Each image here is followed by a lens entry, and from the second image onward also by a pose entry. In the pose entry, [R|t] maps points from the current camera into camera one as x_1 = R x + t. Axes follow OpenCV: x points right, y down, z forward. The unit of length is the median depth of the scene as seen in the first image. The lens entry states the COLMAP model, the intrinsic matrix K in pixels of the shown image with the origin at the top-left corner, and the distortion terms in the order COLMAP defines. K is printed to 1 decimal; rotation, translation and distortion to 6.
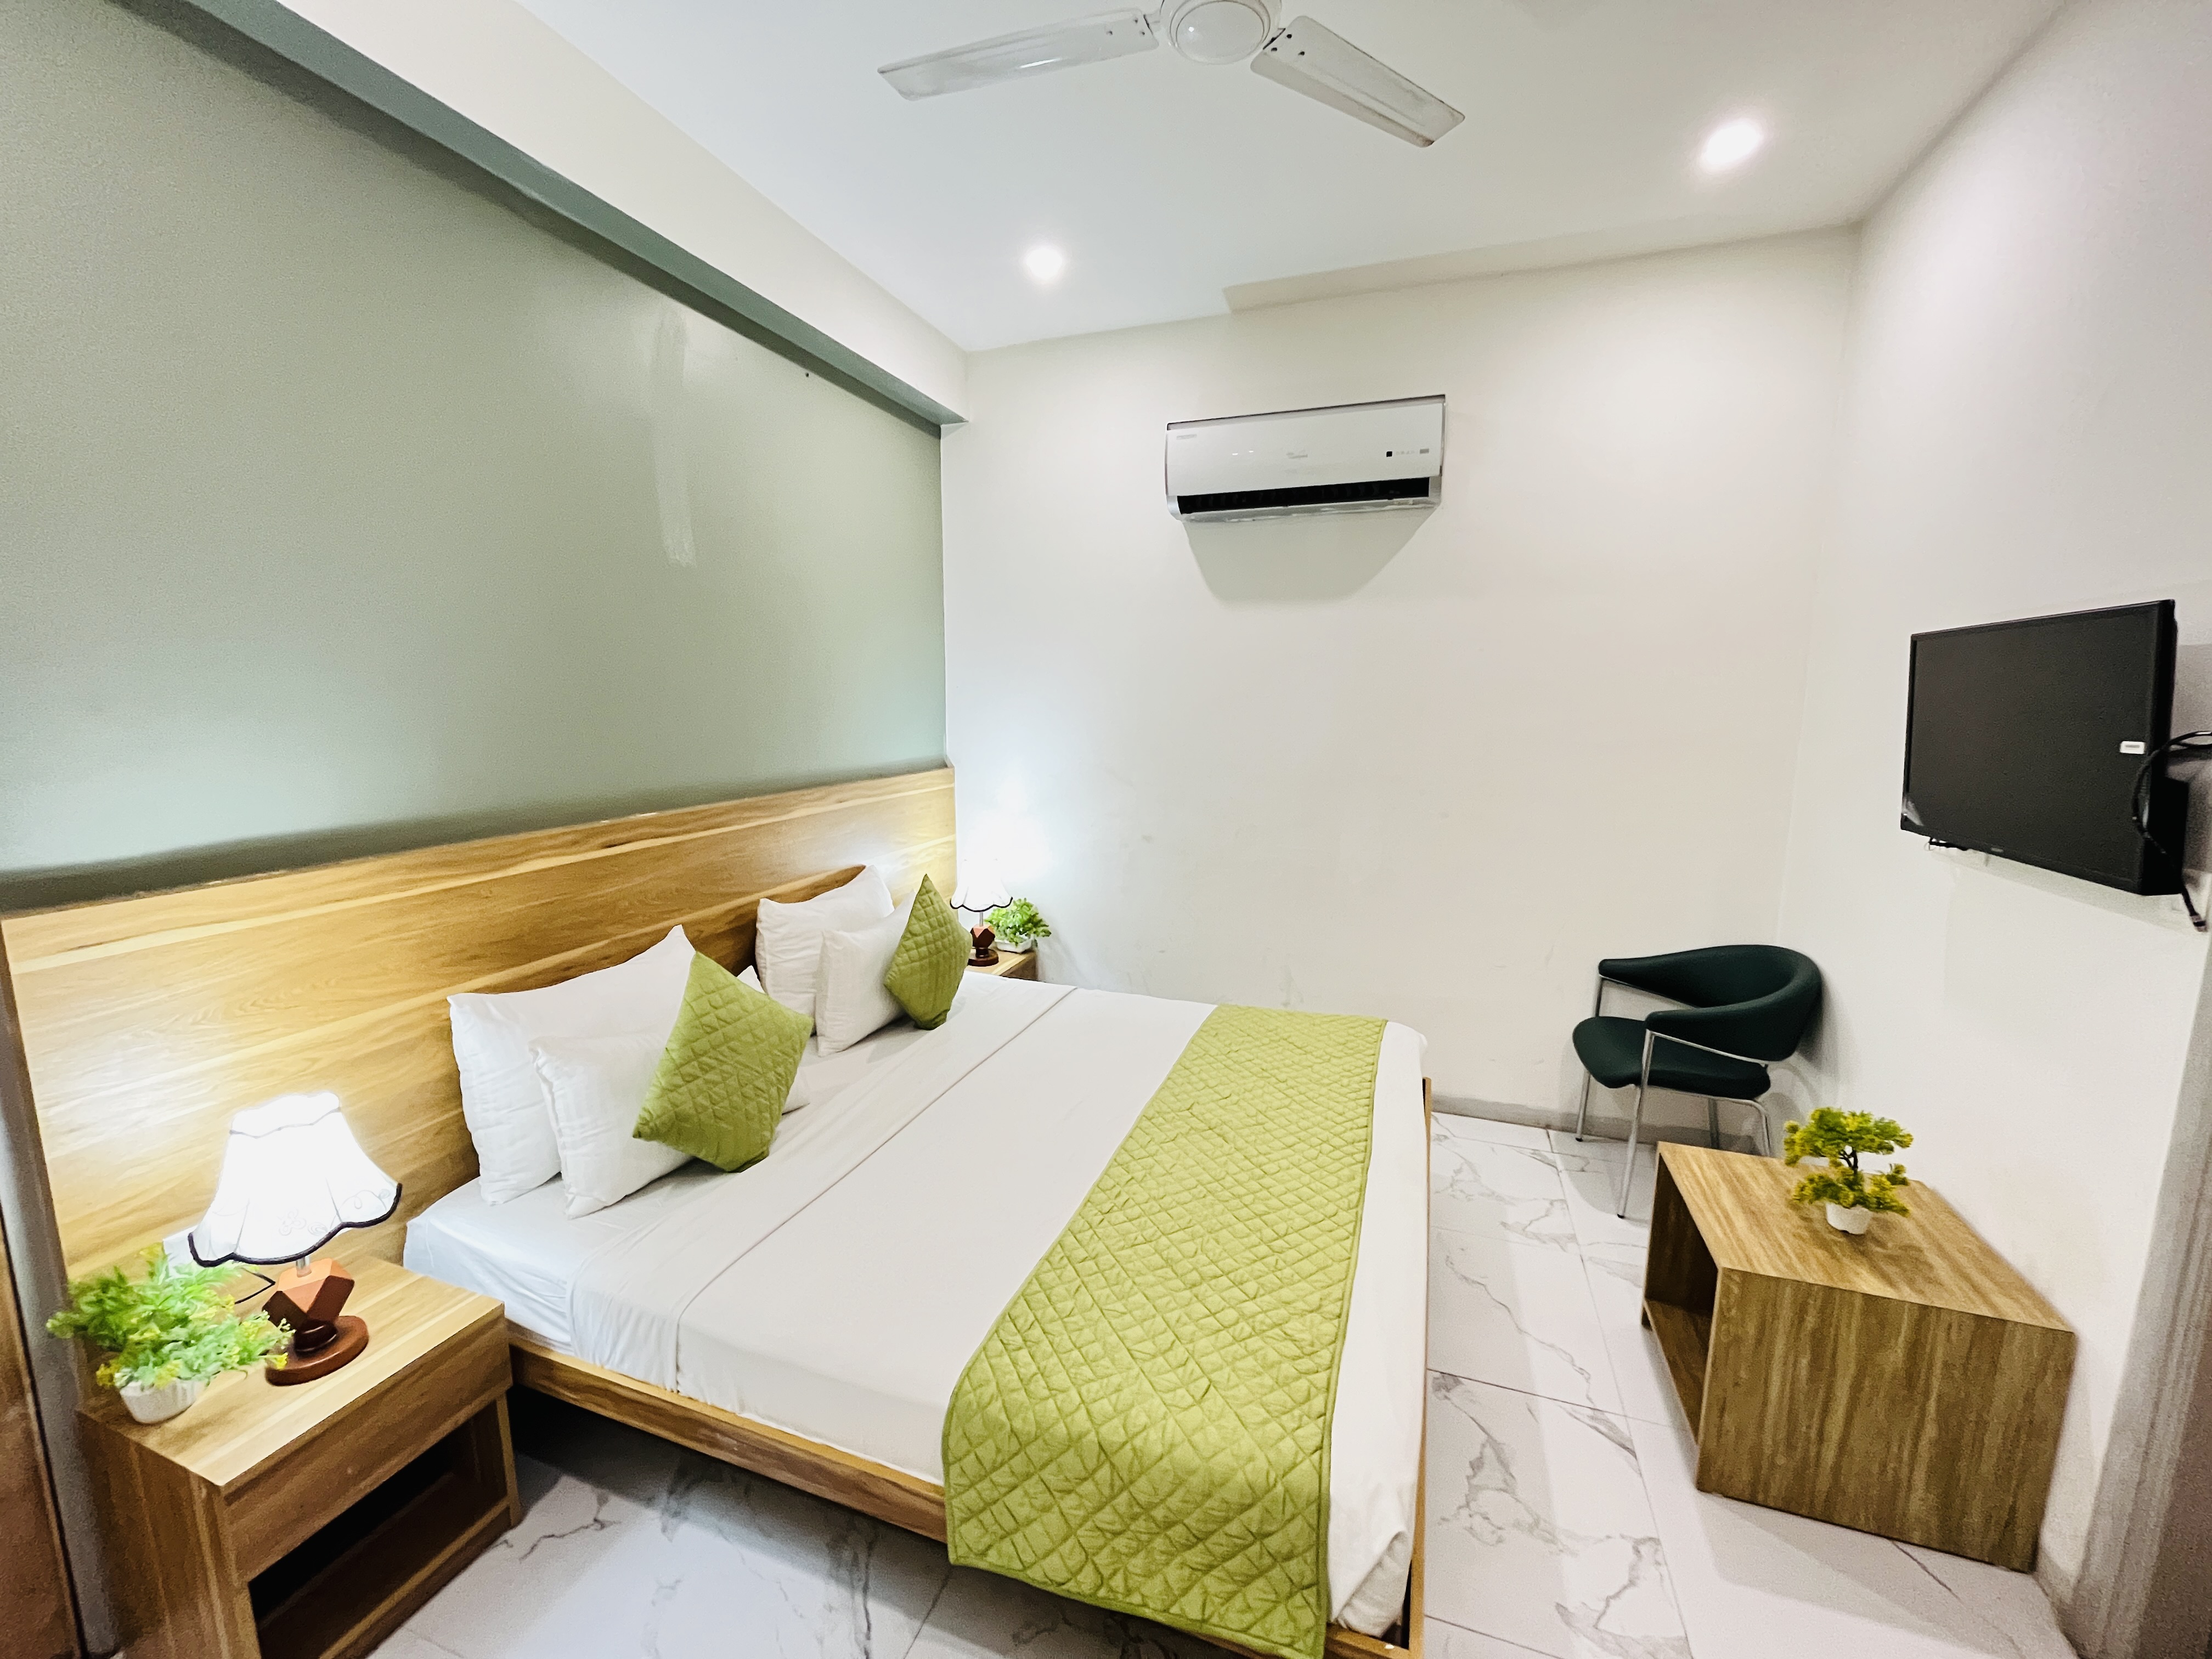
lens RADIAL K [[885.4, 0, 1120.4], [0, 885.4, 856.0], [0, 0, 1]] dist [-0.000882, 0.000004]
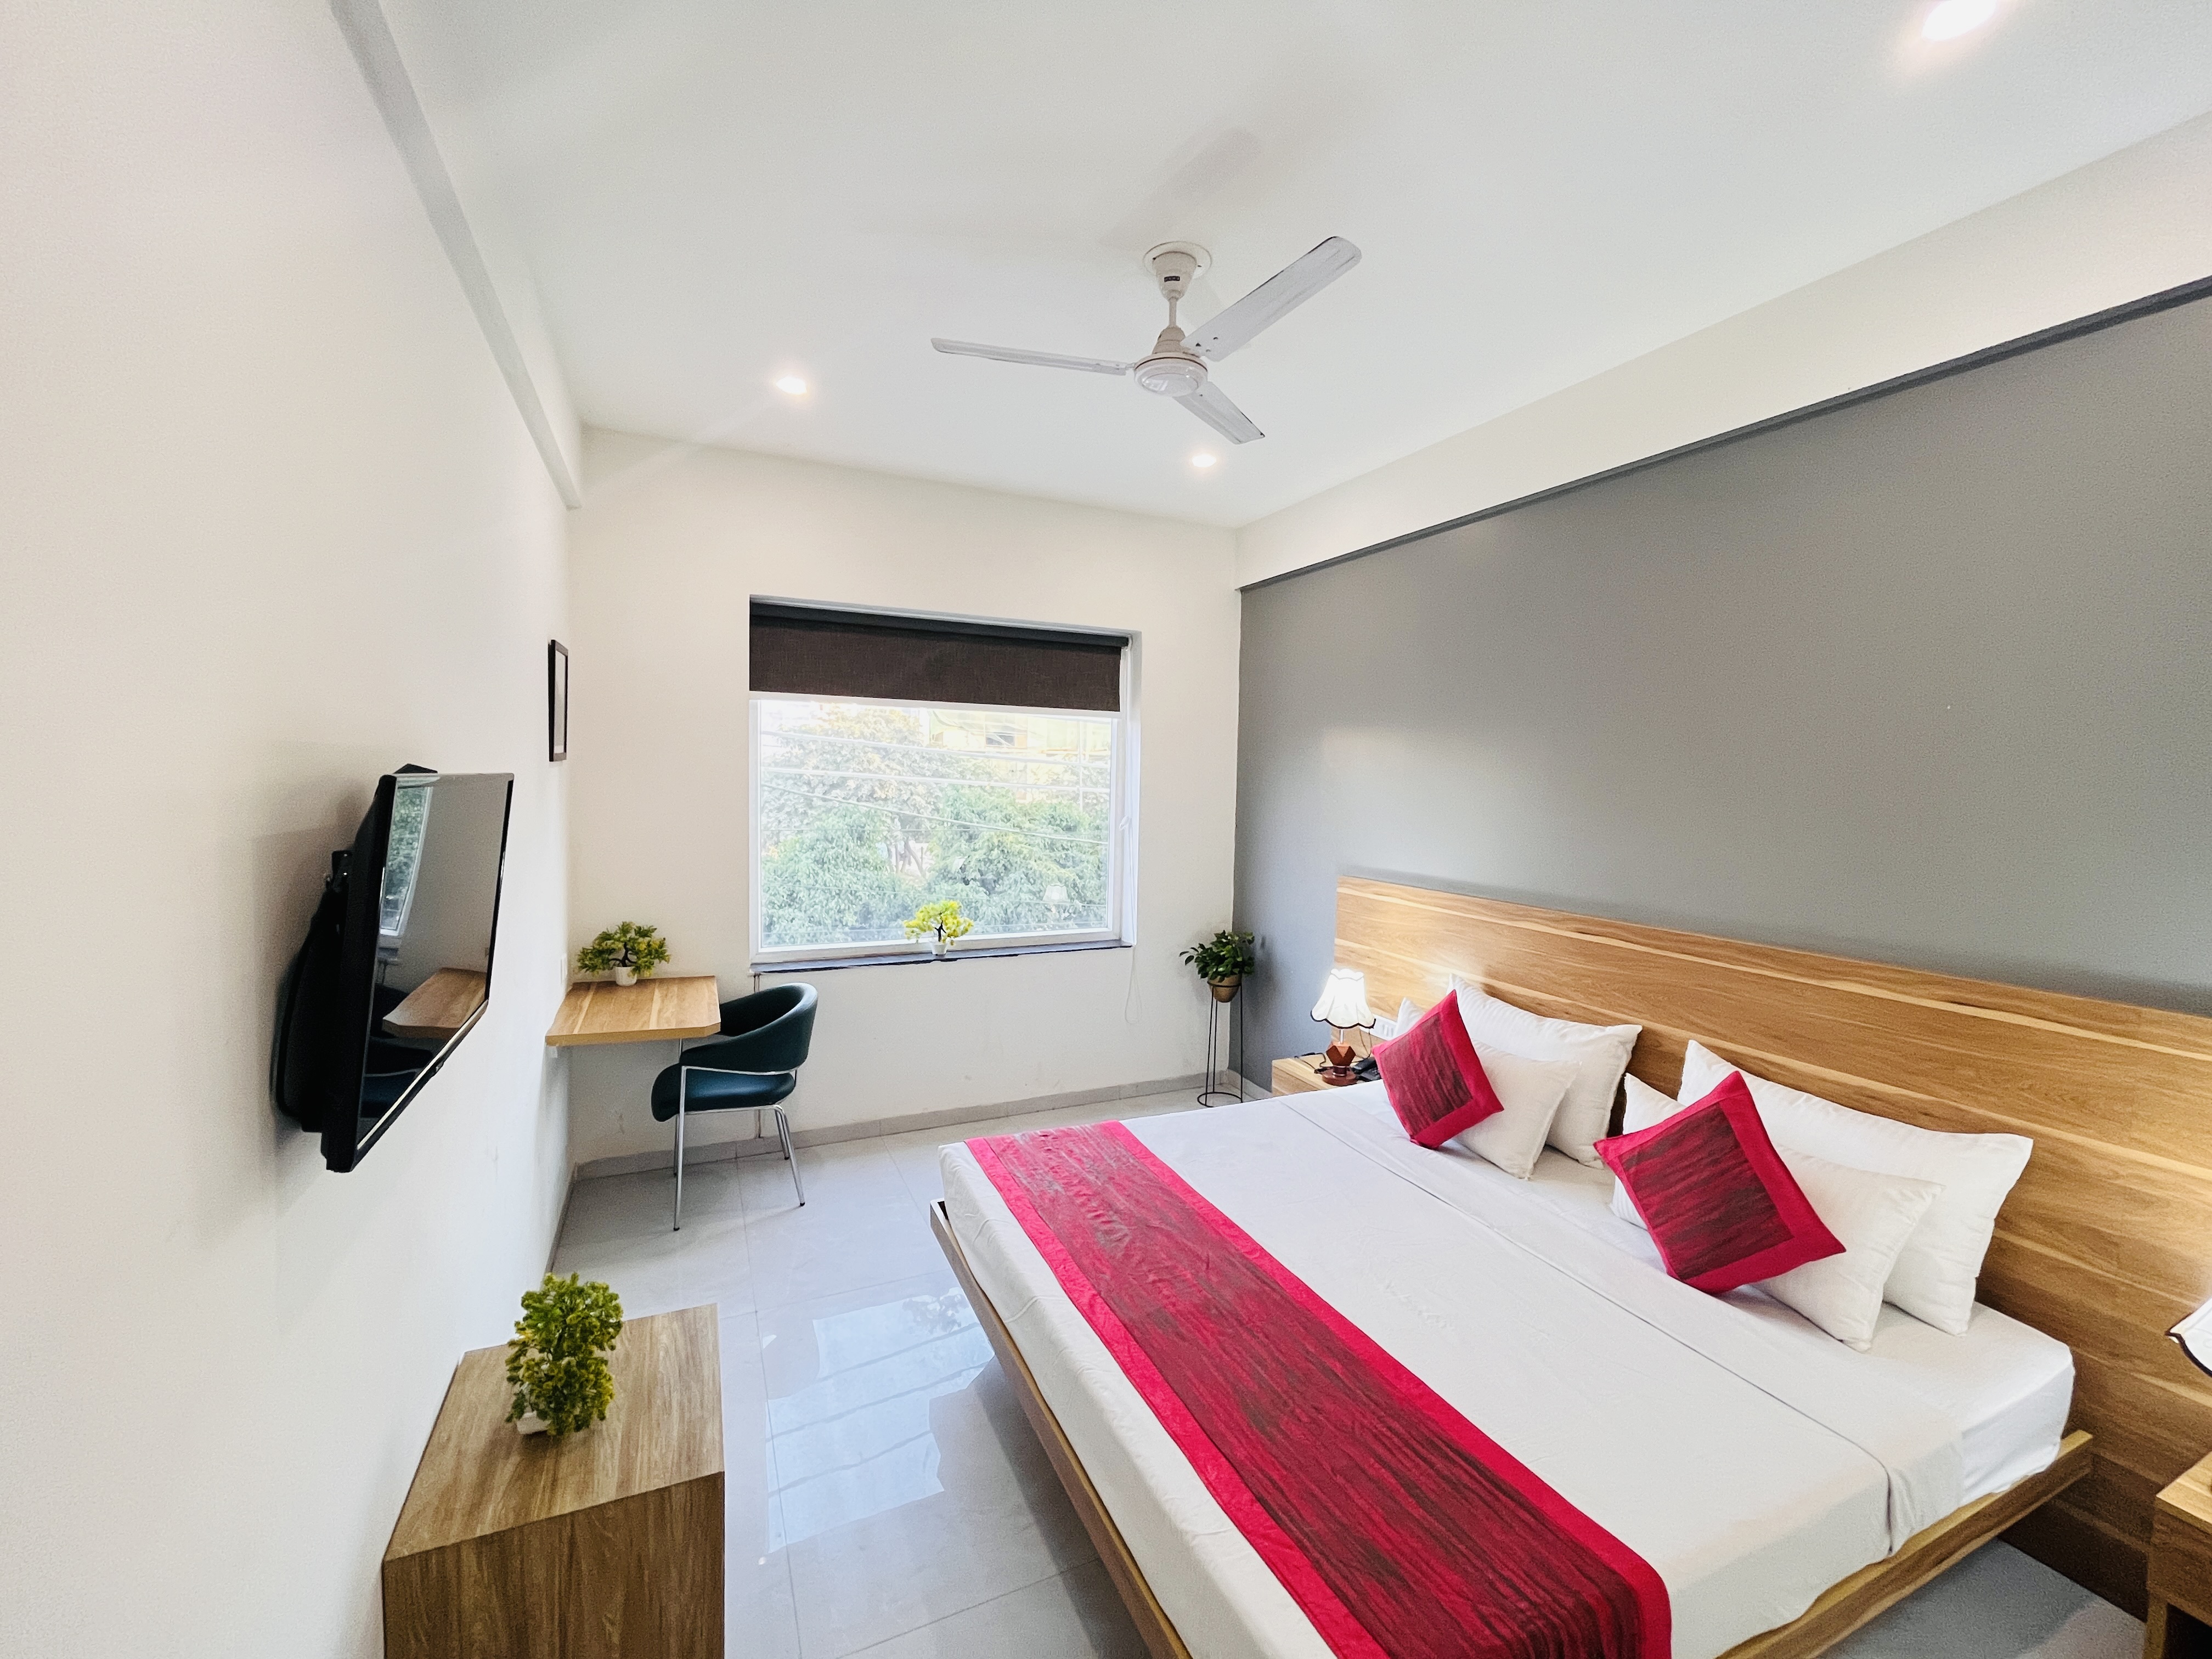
lens RADIAL K [[885.4, 0, 1096.4], [0, 885.4, 836.0], [0, 0, 1]] dist [-0.000882, 0.000004]
pose [[-0.735638, 0.039585, -0.676218, 2.471471], [-0.135197, 0.969625, 0.203838, -0.964367], [0.663746, 0.241373, -0.707940, 4.369313]]
